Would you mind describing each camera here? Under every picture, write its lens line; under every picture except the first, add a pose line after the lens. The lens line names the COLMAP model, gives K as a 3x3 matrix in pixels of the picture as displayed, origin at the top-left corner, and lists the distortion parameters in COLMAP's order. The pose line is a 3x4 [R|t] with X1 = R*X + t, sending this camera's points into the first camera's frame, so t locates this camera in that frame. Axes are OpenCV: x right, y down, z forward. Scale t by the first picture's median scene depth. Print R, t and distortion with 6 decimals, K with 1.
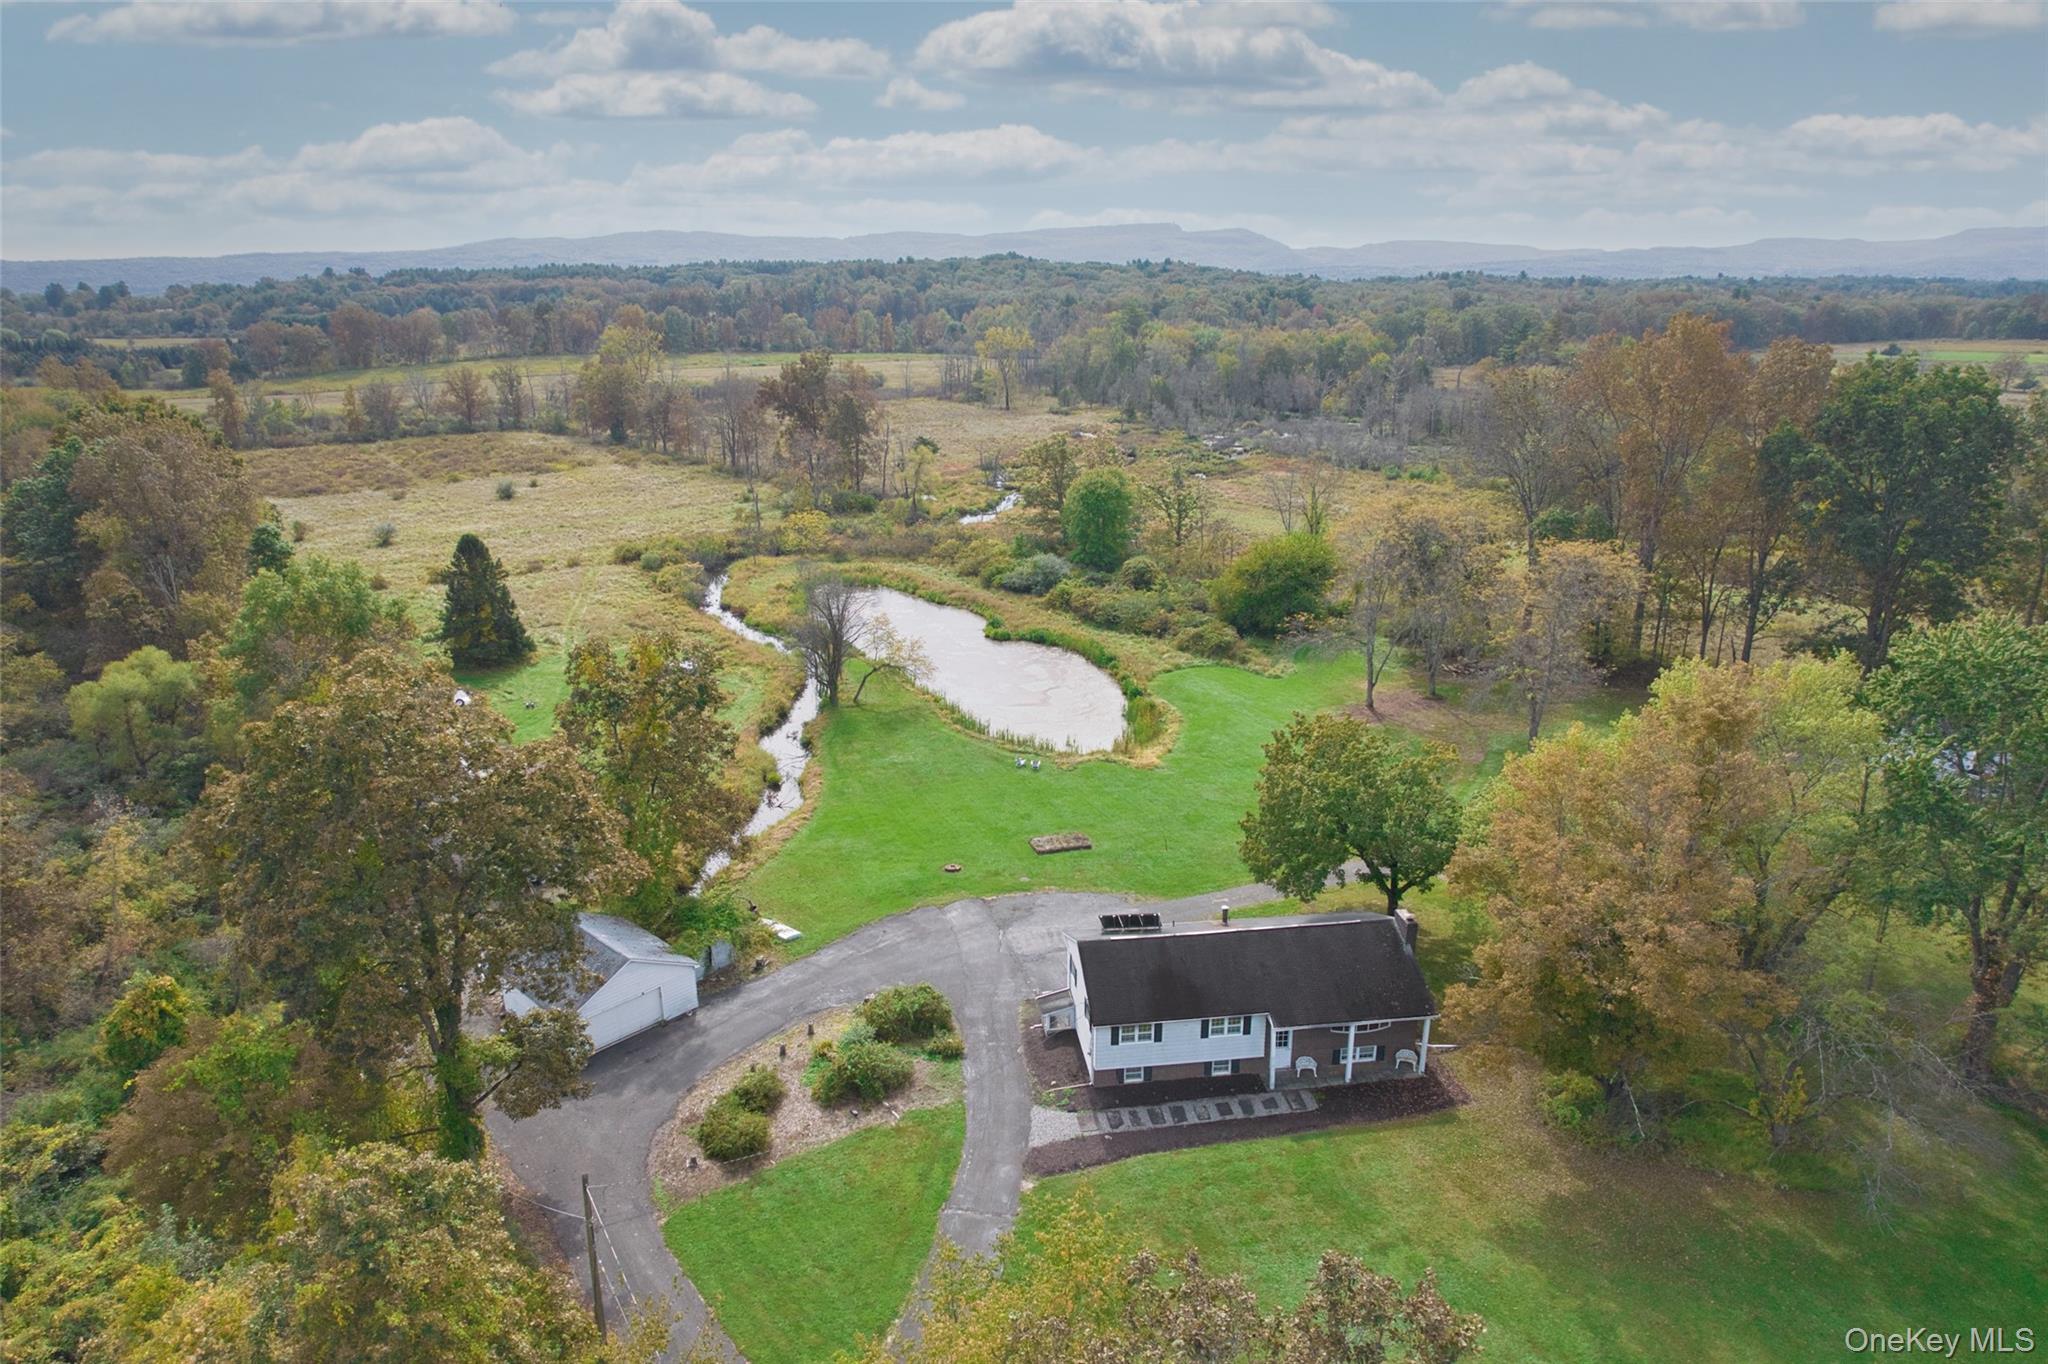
lens RADIAL K [[1303.4, 0, 1024.0], [0, 1303.4, 682.0], [0, 0, 1]] dist [-0.078494, 0.075665]
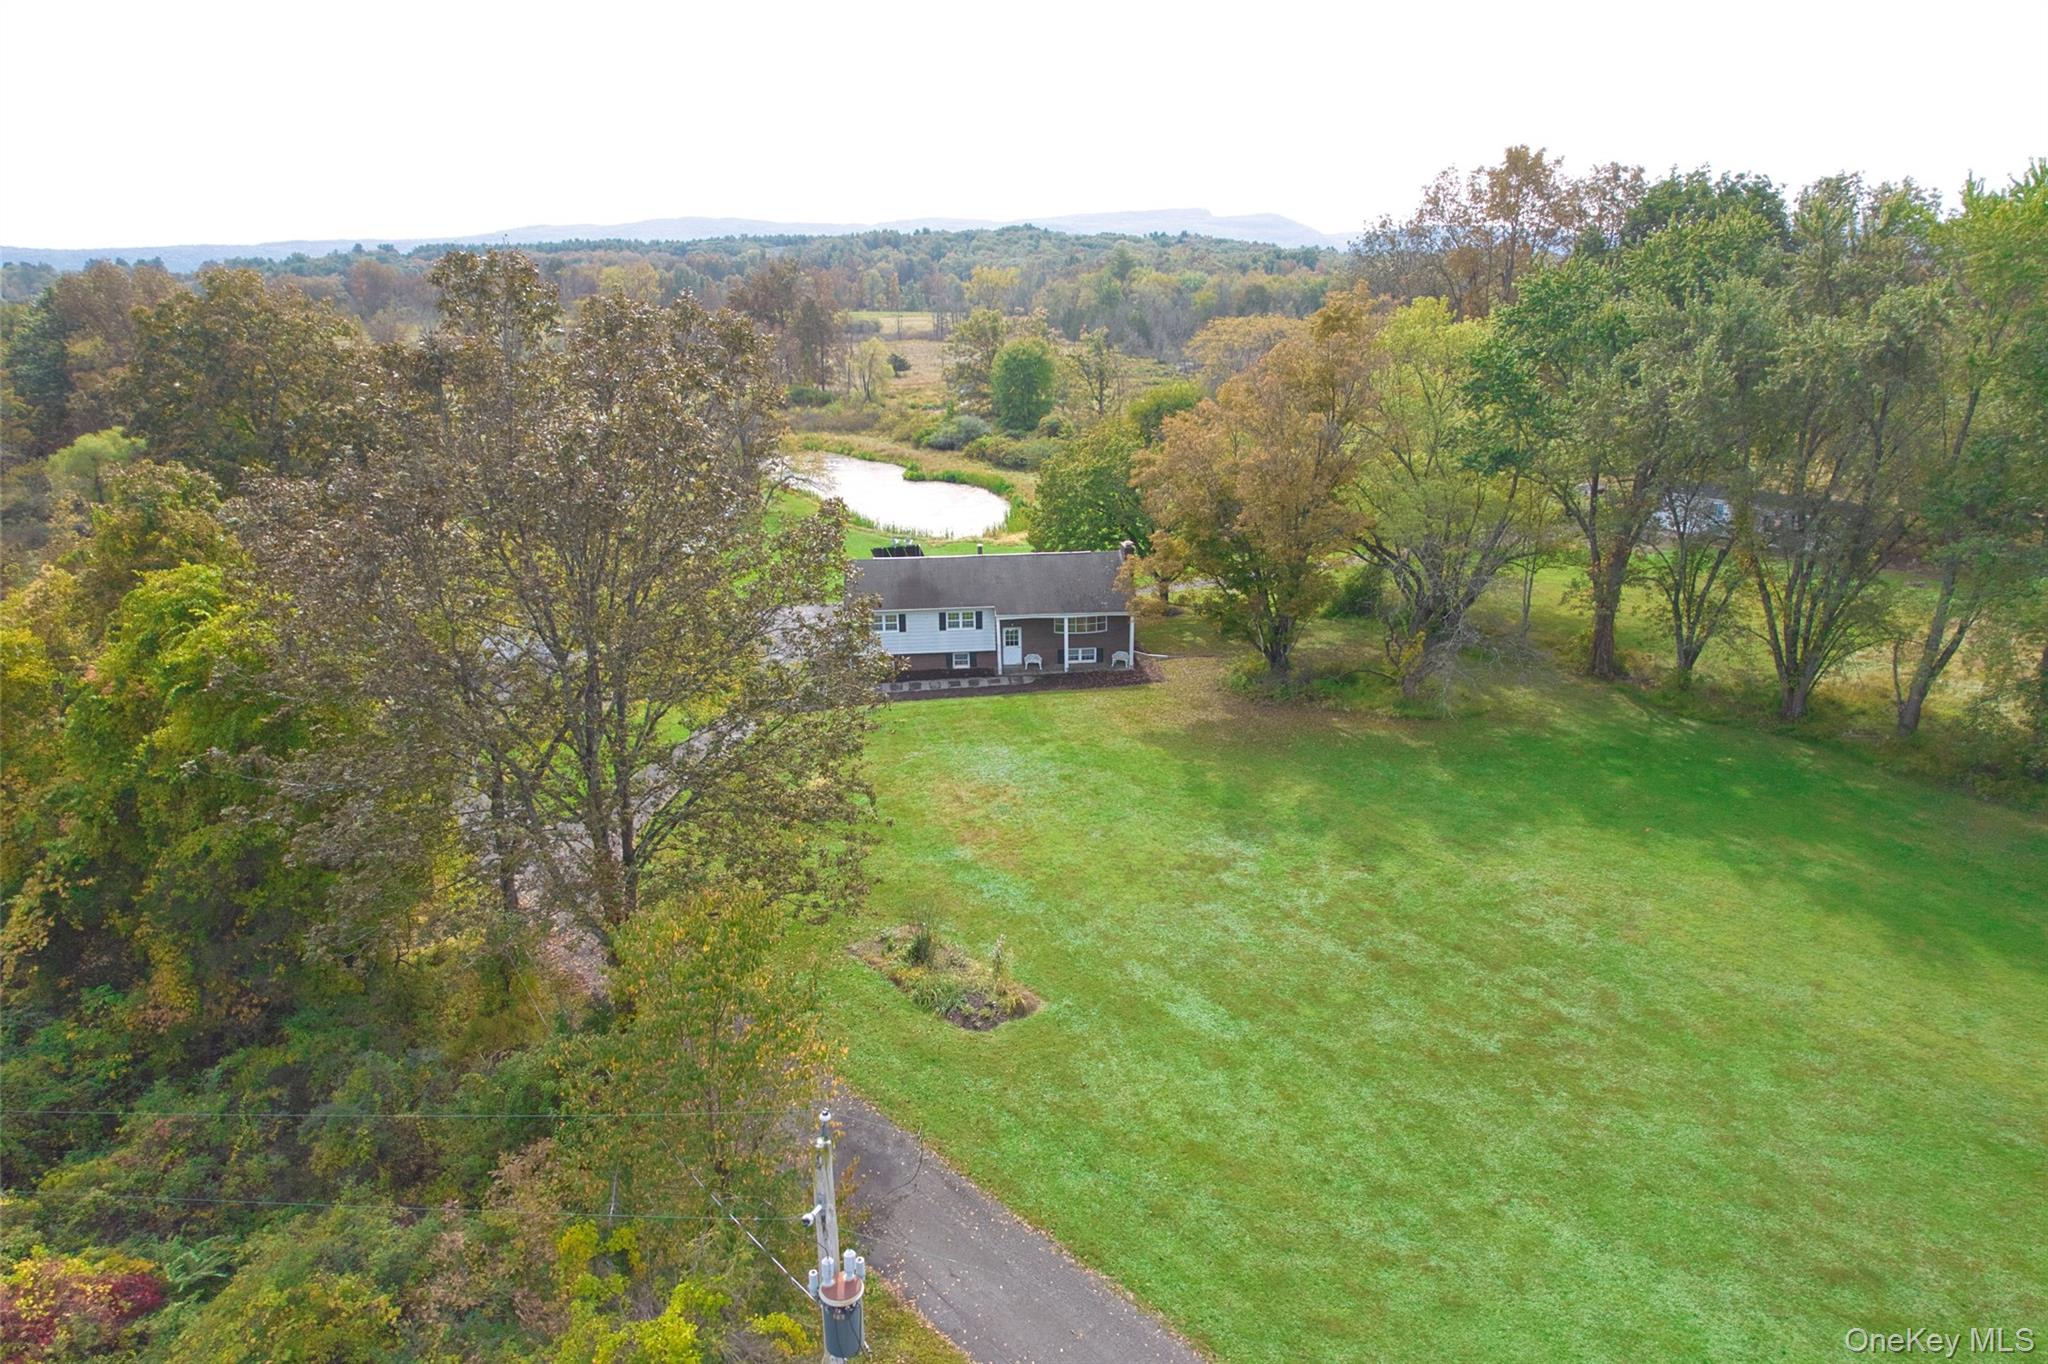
lens RADIAL K [[1303.4, 0, 1024.0], [0, 1303.4, 682.0], [0, 0, 1]] dist [-0.078494, 0.075665]
pose [[0.999722, 0.003271, -0.023366, 0.060060], [-0.003070, 0.999958, 0.008649, 0.077414], [0.023393, -0.008574, 0.999690, -0.048146]]
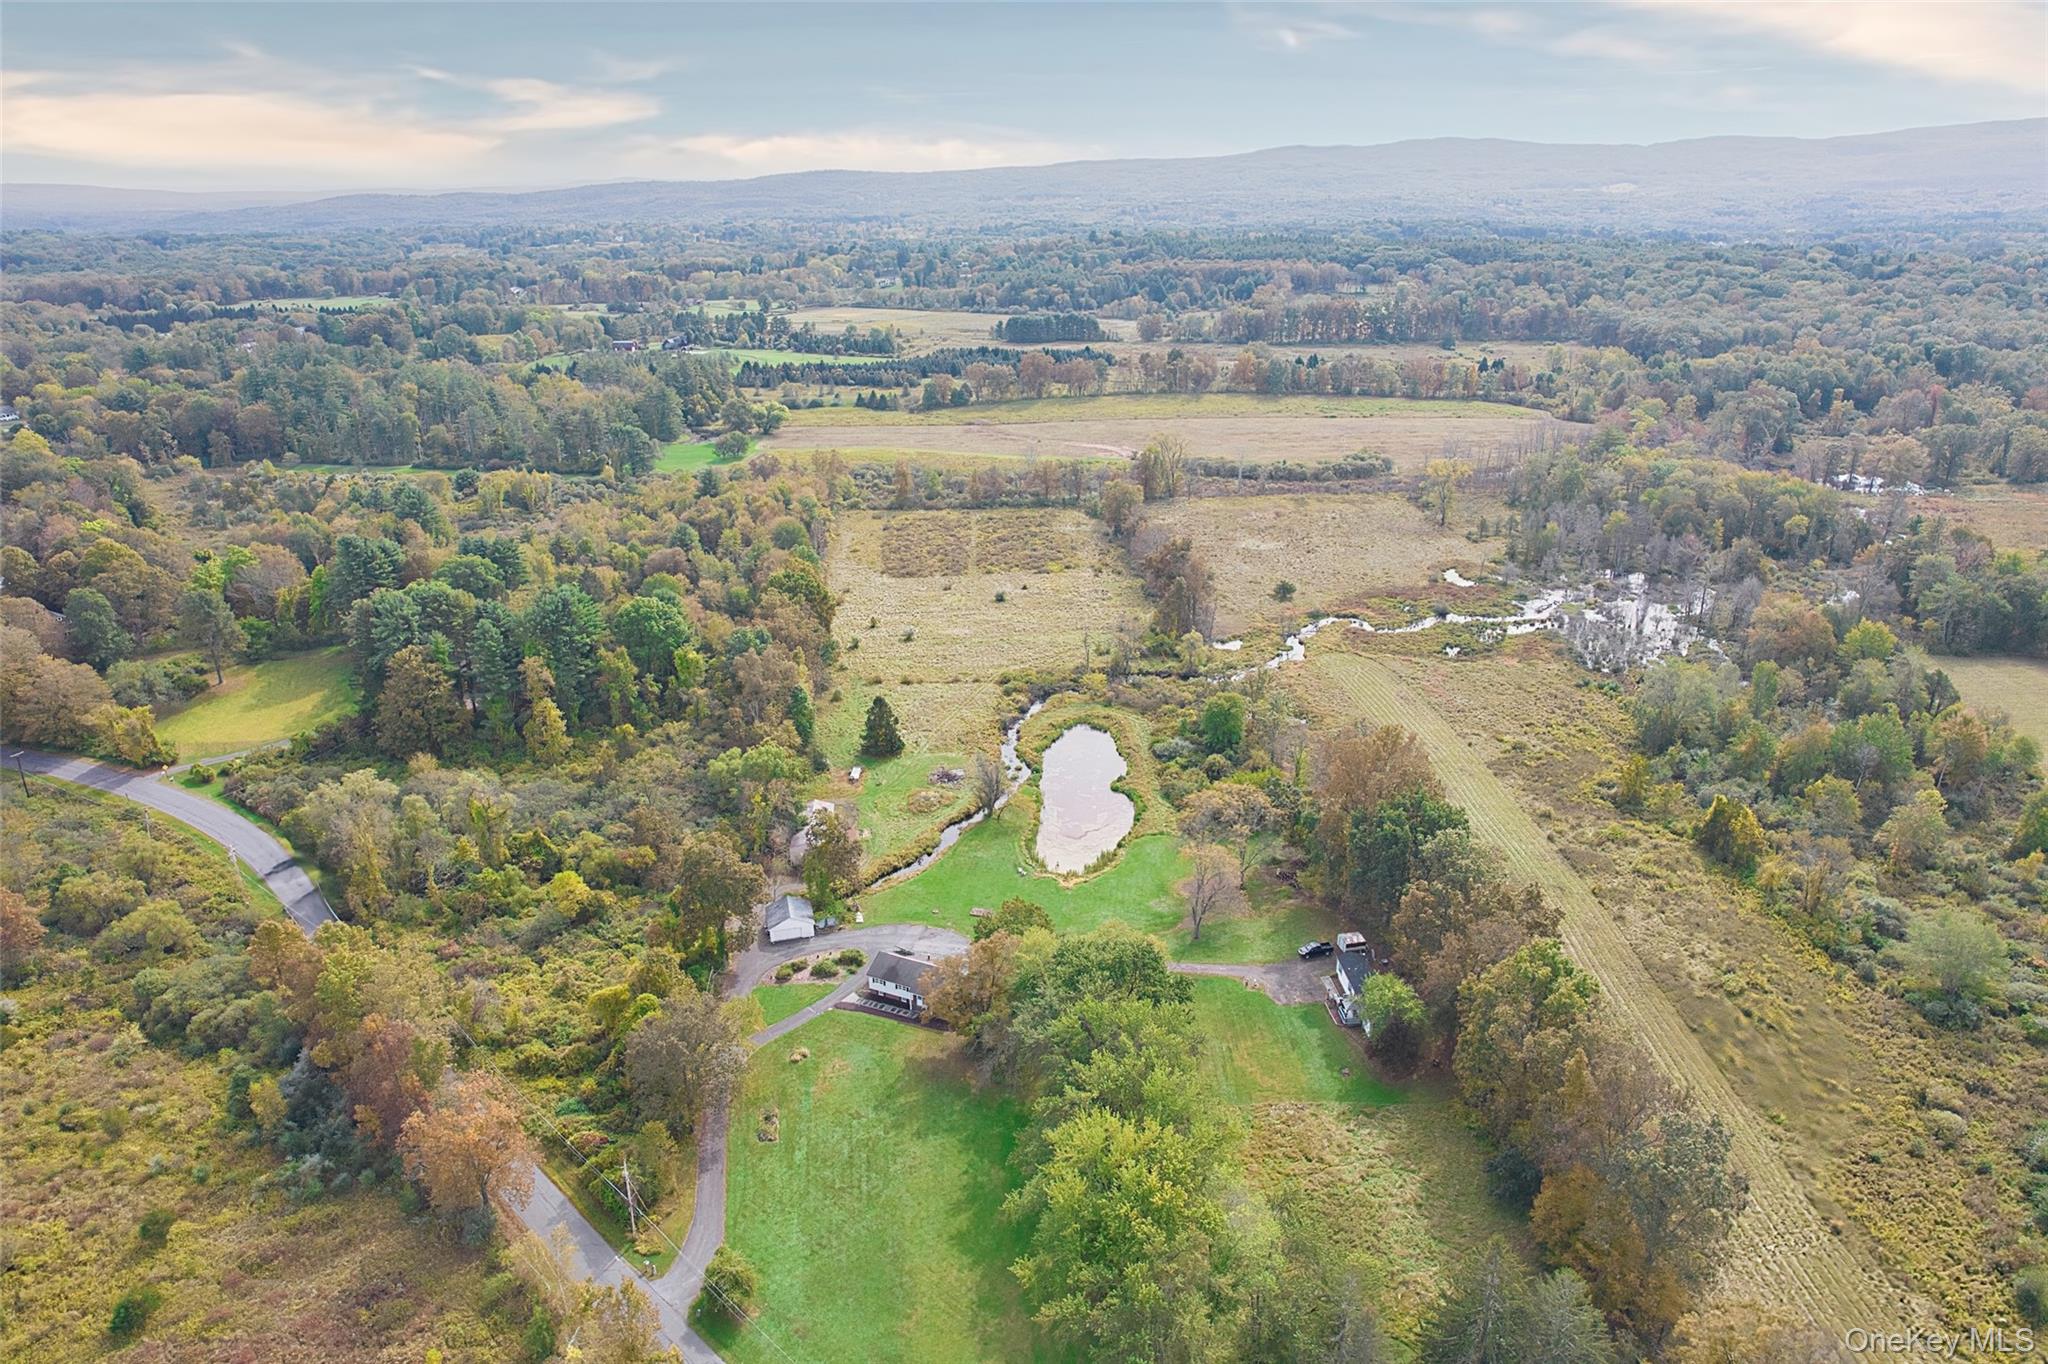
lens RADIAL K [[1303.4, 0, 1024.0], [0, 1303.4, 682.0], [0, 0, 1]] dist [-0.078494, 0.075665]
pose [[0.845165, 0.186046, -0.501082, 0.485761], [-0.149724, 0.982341, 0.112195, -0.232579], [0.513107, -0.019799, 0.858096, -0.425193]]
